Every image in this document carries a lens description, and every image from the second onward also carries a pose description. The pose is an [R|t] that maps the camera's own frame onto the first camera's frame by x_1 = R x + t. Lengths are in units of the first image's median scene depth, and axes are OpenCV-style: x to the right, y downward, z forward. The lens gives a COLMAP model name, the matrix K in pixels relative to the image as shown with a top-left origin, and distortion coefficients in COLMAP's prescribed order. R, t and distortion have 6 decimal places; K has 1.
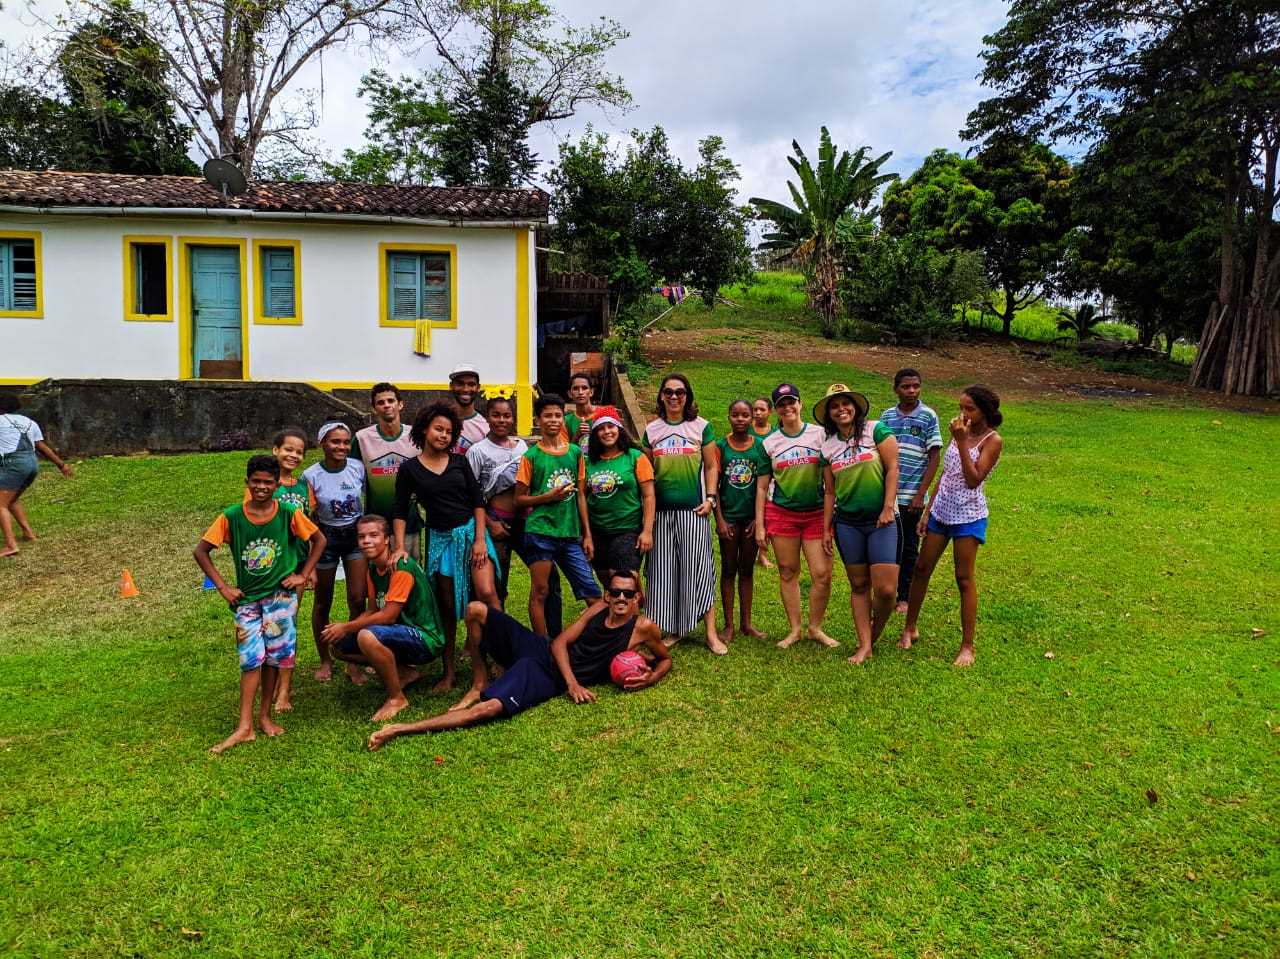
lens RADIAL K [[966.9, 0, 640.0], [0, 966.9, 479.5], [0, 0, 1]] dist [-0.000140, -0.001961]
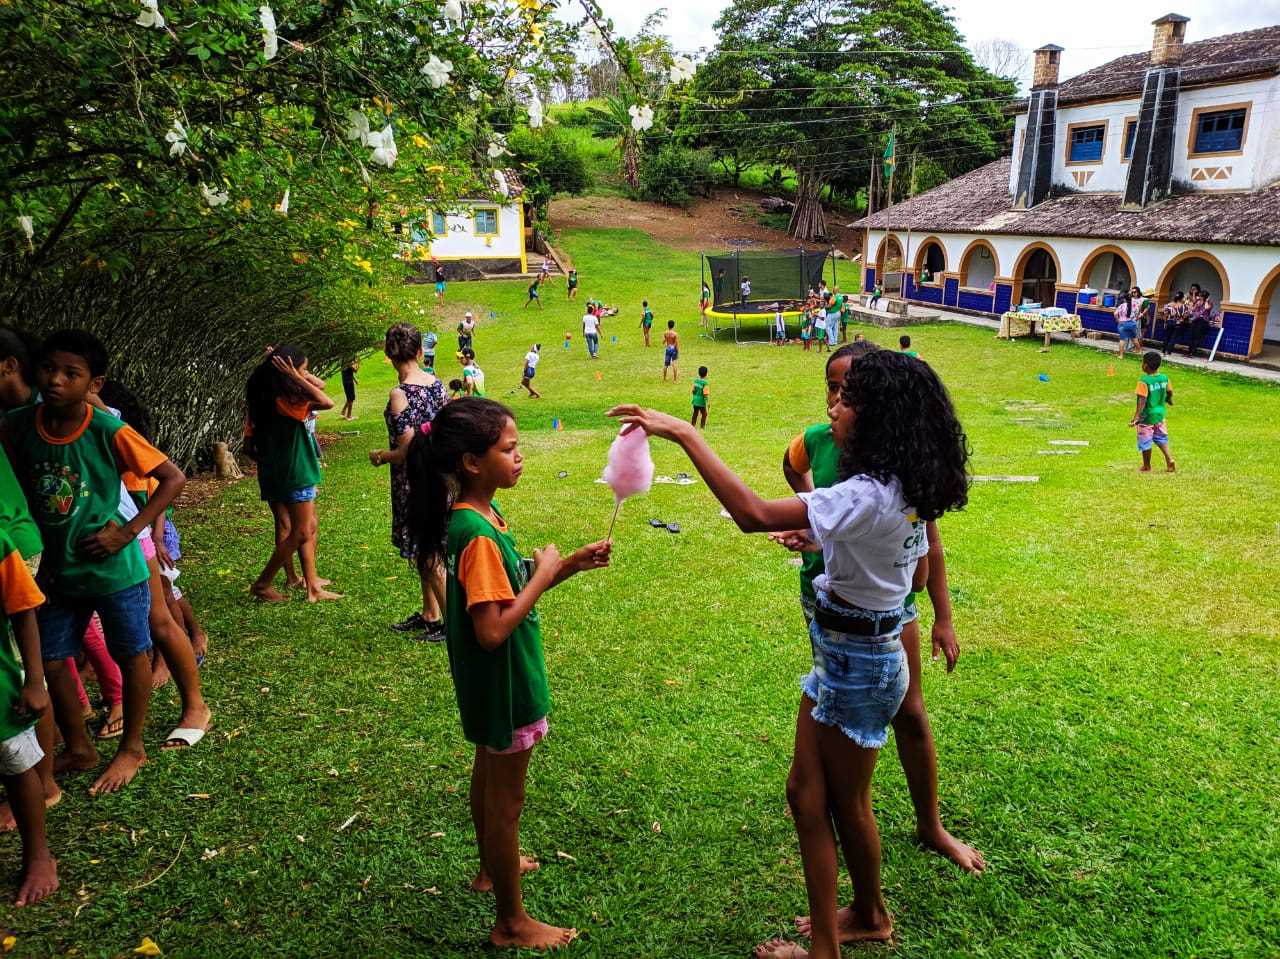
lens RADIAL K [[961.5, 0, 641.6], [0, 961.5, 490.1], [0, 0, 1]] dist [0.087553, -0.101972]
pose [[0.984022, -0.064866, 0.165808, -0.278139], [0.024825, 0.972161, 0.232995, -0.073942], [-0.176306, -0.225156, 0.958238, -1.905930]]
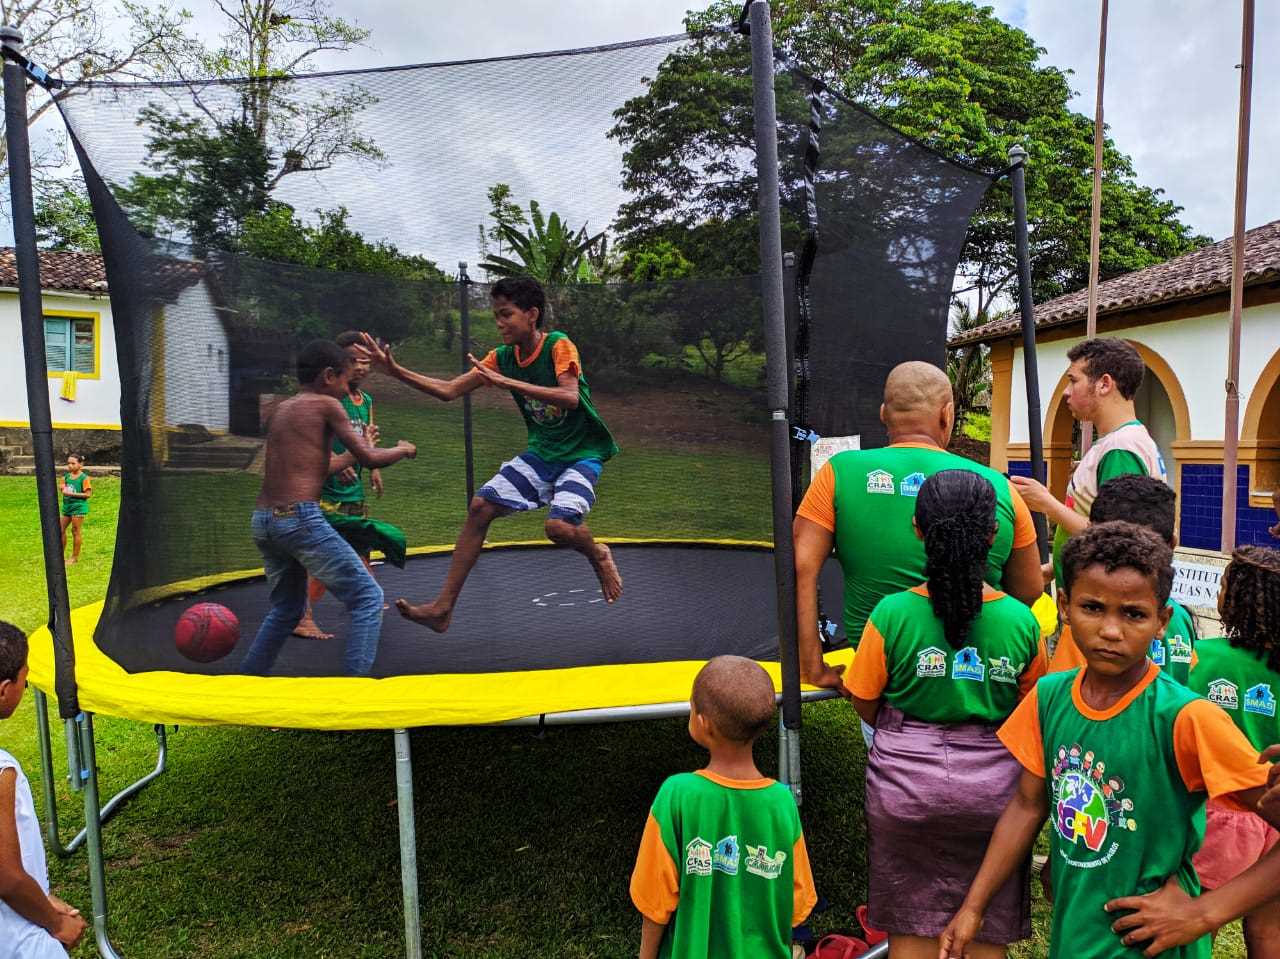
lens RADIAL K [[961.5, 0, 641.6], [0, 961.5, 490.1], [0, 0, 1]] dist [0.087553, -0.101972]
pose [[0.988446, 0.013356, 0.150986, 0.282329], [-0.010761, 0.999780, -0.017988, 0.001453], [-0.151193, 0.016156, 0.988372, -0.317328]]
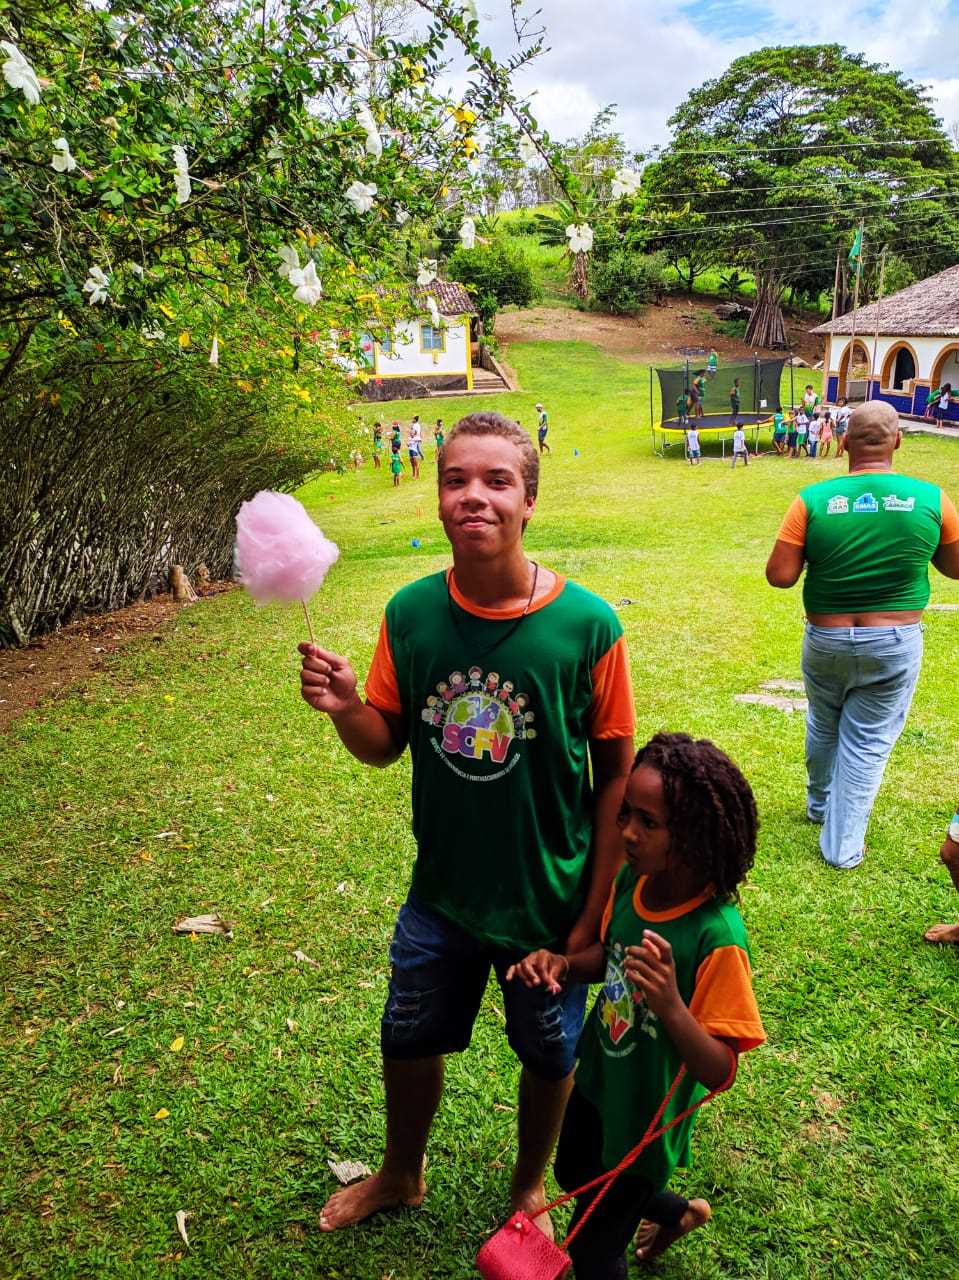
lens RADIAL K [[961.5, 0, 489.7], [0, 961.5, 649.5], [0, 0, 1]] dist [0.087553, -0.101972]
pose [[0.995993, -0.066956, 0.059287, -0.265902], [0.048212, 0.960339, 0.274635, -0.084189], [-0.075324, -0.270676, 0.959719, -1.884379]]
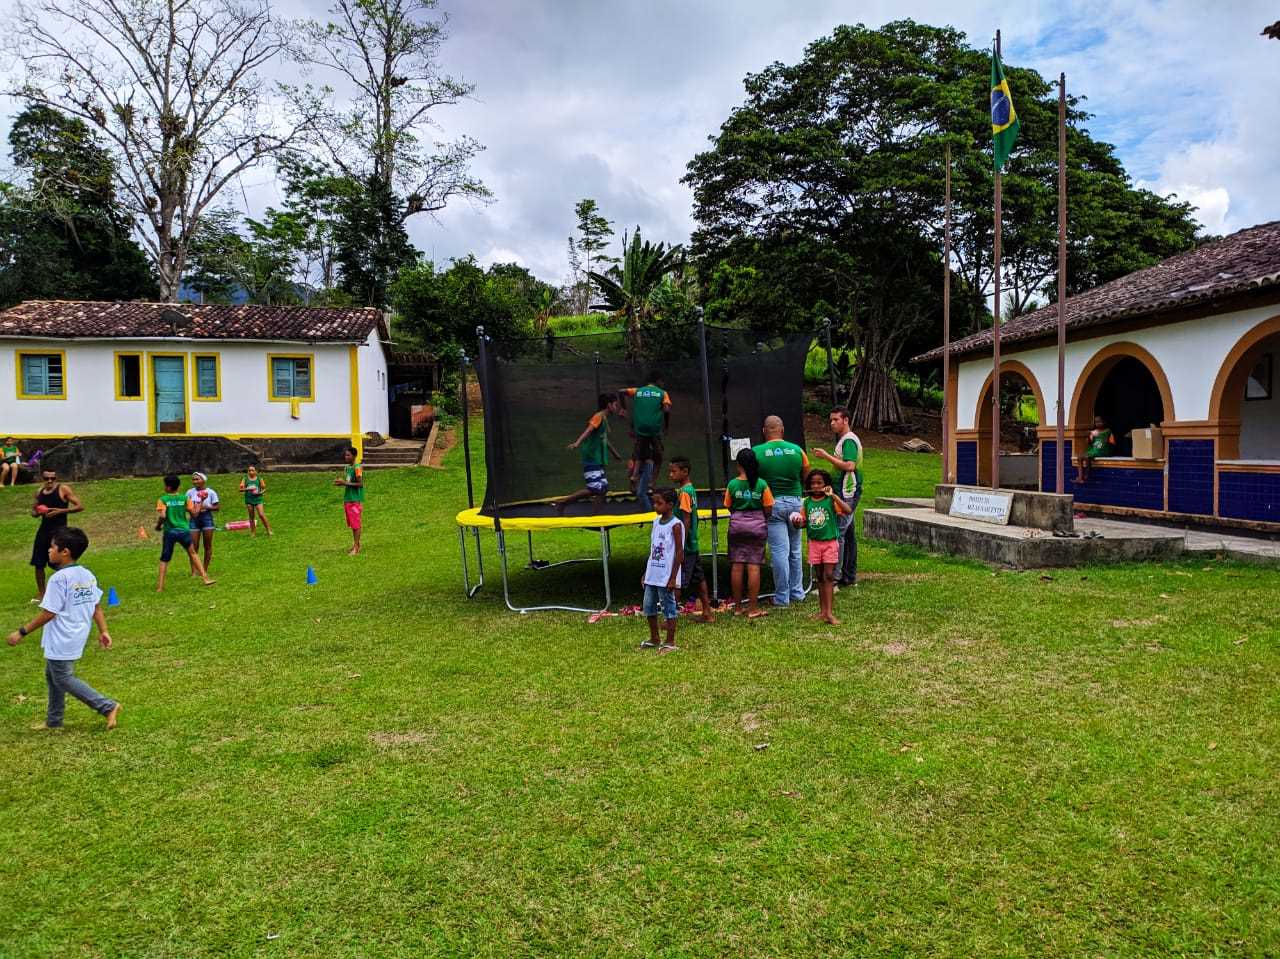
lens RADIAL K [[970.4, 0, 658.9], [0, 970.4, 484.1], [0, 0, 1]] dist [0.017224, -0.031366]
pose [[0.996935, -0.014050, 0.076962, 0.260022], [0.015174, 0.999786, -0.014042, 0.021179], [-0.076748, 0.015167, 0.996935, -0.698257]]
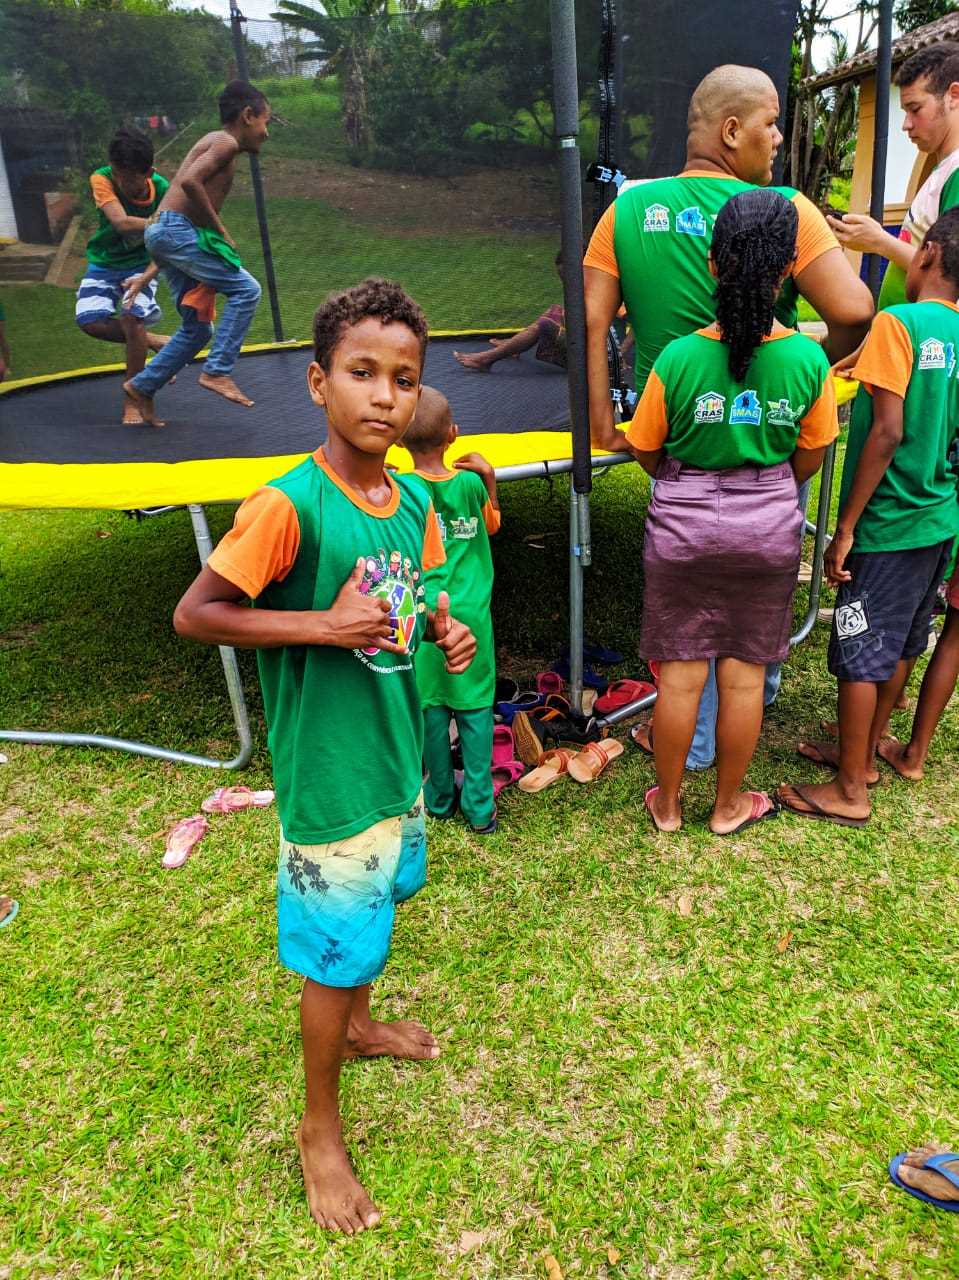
lens RADIAL K [[973.1, 0, 479.5], [0, 973.1, 640.0], [0, 0, 1]] dist [0.034027, 0.008230]
pose [[0.987769, -0.081359, 0.133017, 0.290471], [0.035349, 0.947712, 0.317162, 0.008365], [-0.151866, -0.308581, 0.938997, -0.320381]]
